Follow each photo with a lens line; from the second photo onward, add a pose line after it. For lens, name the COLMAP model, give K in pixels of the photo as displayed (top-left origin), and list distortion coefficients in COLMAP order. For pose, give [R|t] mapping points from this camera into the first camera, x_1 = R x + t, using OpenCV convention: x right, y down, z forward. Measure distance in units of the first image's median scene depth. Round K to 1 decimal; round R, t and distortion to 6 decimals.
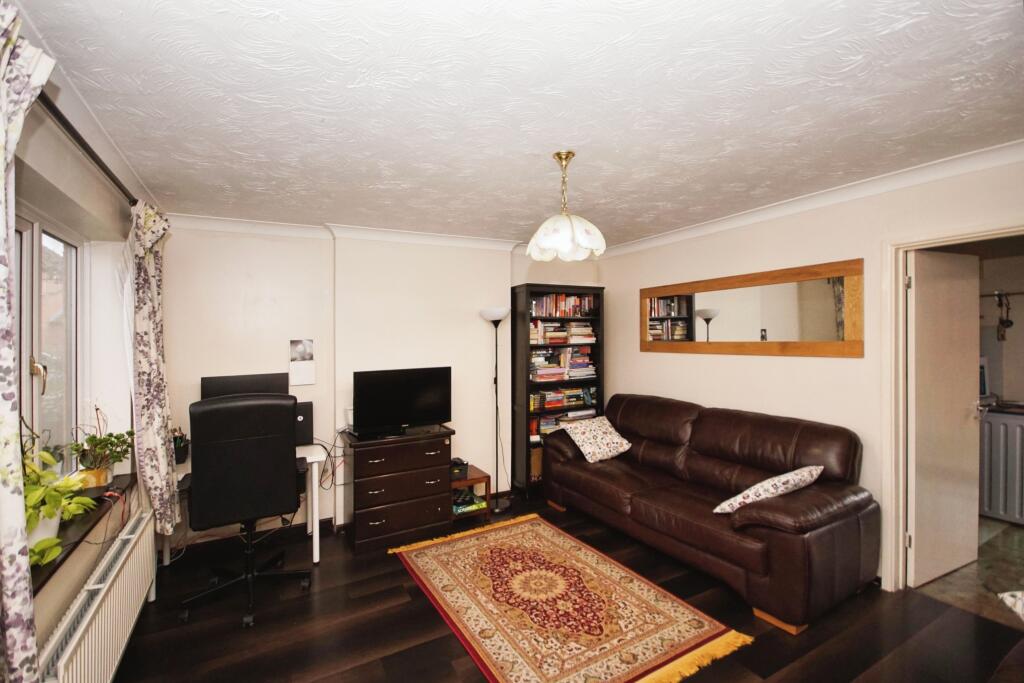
lens RADIAL K [[452.6, 0, 508.8], [0, 452.6, 337.4], [0, 0, 1]] dist [-0.000400, -0.007797]
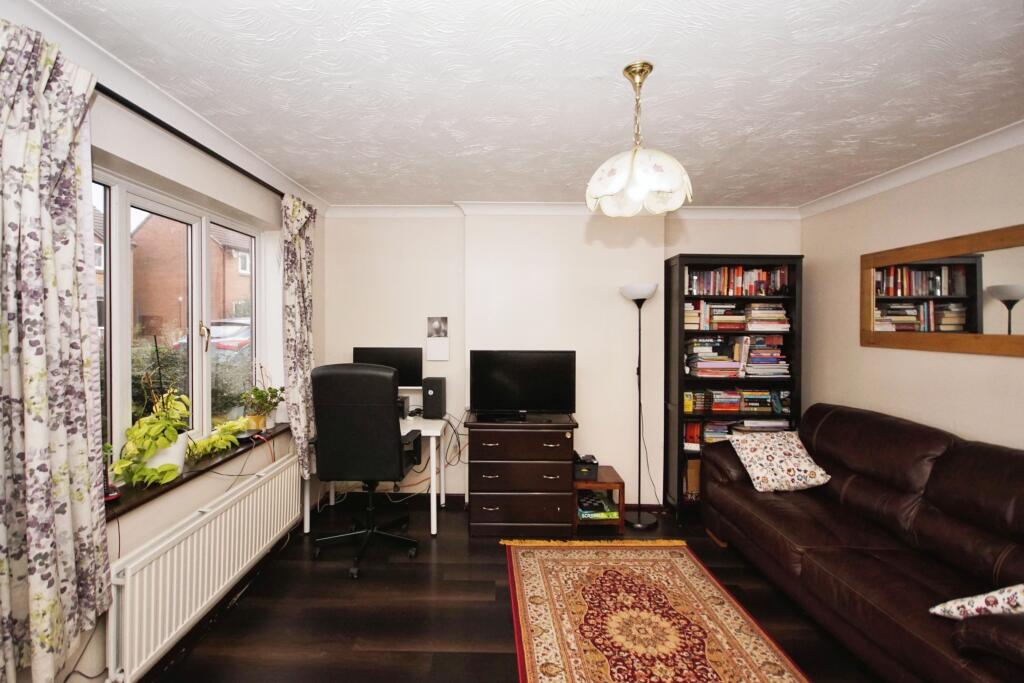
lens RADIAL K [[461.4, 0, 508.8], [0, 461.4, 323.0], [0, 0, 1]] dist [0.002484, -0.009305]
pose [[0.874319, 0.026478, -0.484630, 0.202972], [-0.027350, 0.999612, 0.005272, 0.009350], [0.484581, 0.008645, 0.874704, 0.154595]]
